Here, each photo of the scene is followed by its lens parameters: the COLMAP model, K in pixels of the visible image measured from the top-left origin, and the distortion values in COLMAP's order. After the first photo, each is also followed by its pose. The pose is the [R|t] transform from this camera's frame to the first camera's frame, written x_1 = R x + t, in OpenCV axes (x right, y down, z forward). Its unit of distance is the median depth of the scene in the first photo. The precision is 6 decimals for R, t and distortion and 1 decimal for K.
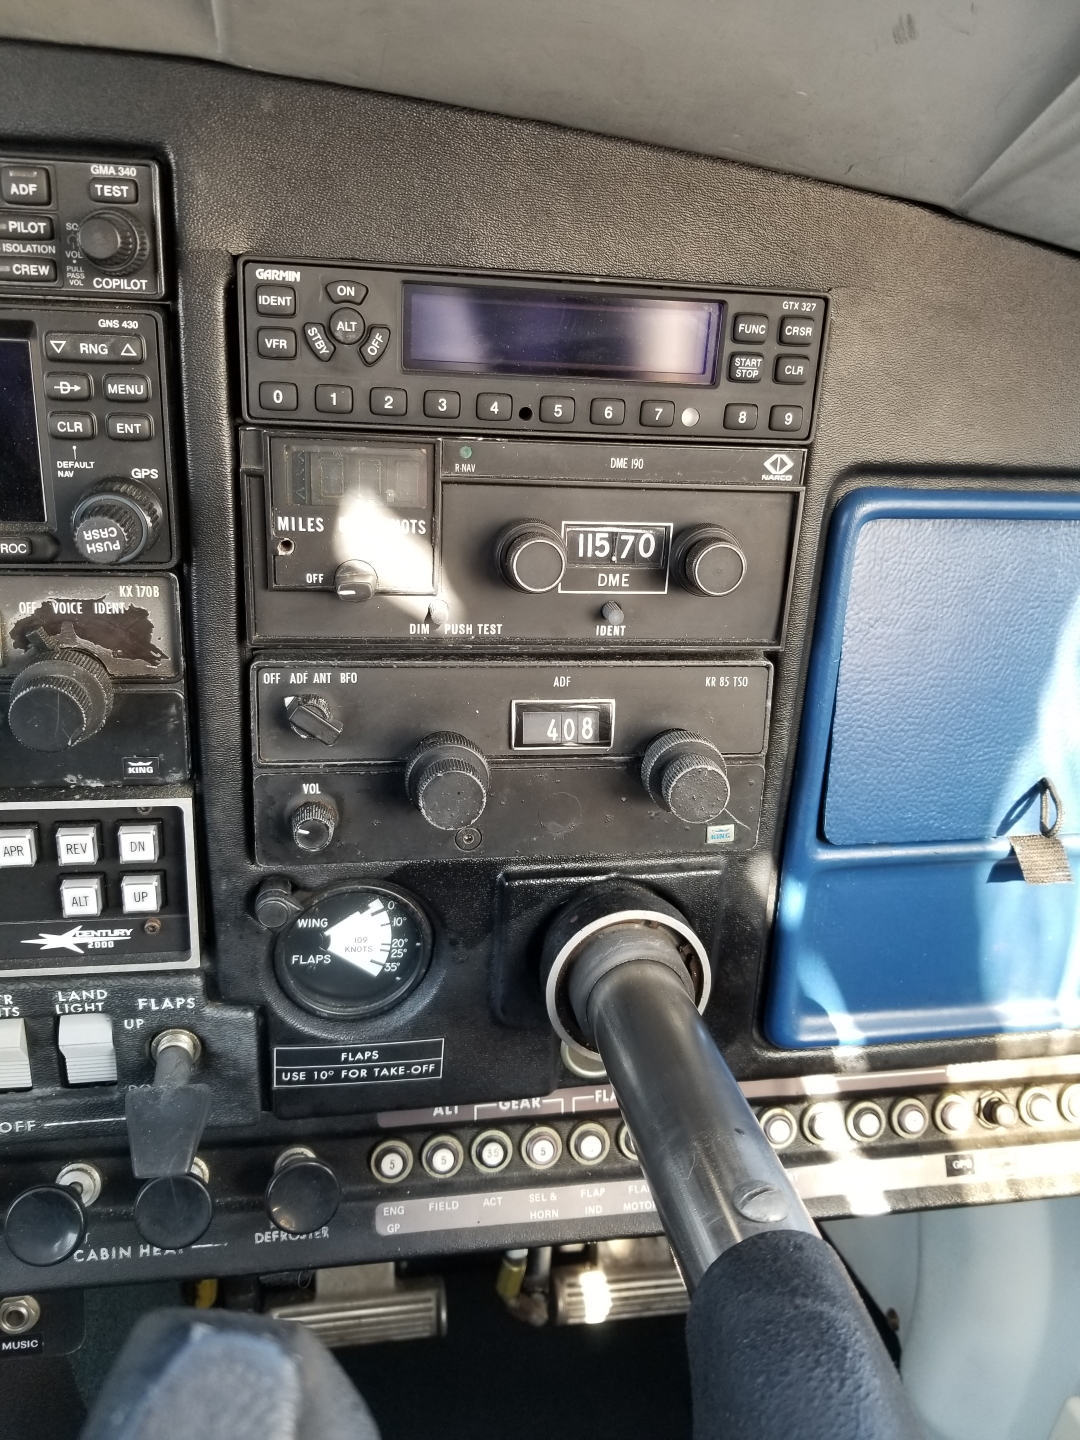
lens RADIAL K [[1134.0, 0, 548.4], [0, 1134.0, 691.3], [0, 0, 1]] dist [0.099099, -0.194871]
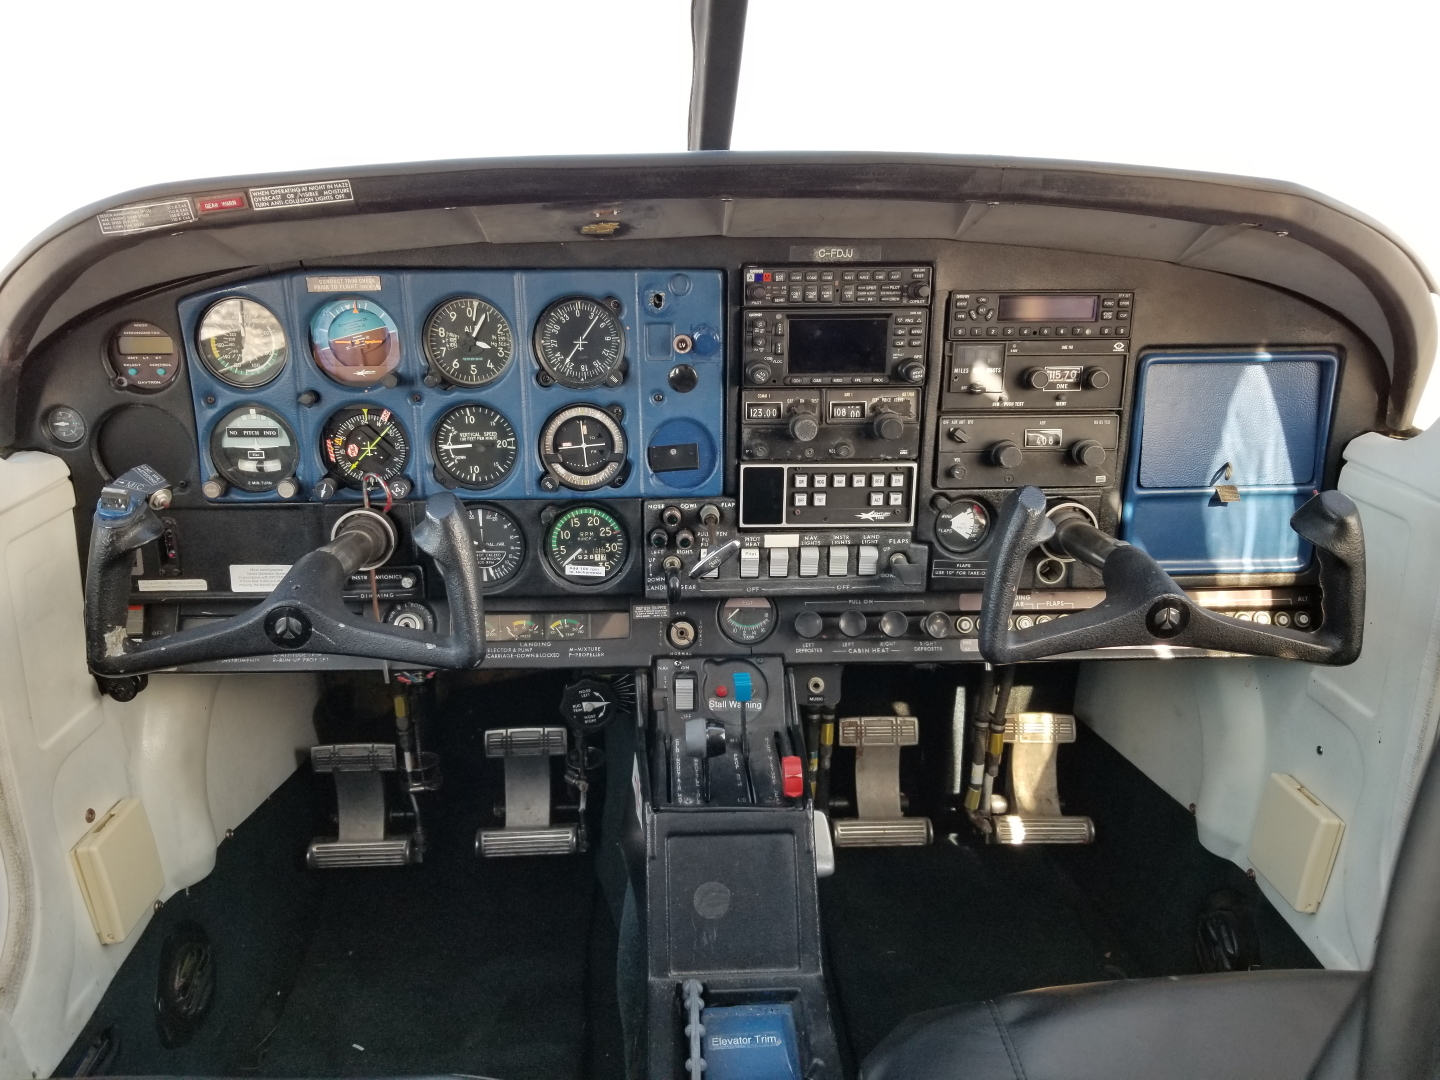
lens RADIAL K [[1134.0, 0, 698.6], [0, 1134.0, 533.8], [0, 0, 1]] dist [0.099099, -0.194871]
pose [[0.989750, -0.014413, -0.142080, -0.455571], [0.004880, 0.997727, -0.067214, 0.474798], [0.142725, 0.065832, 0.987571, -2.032478]]
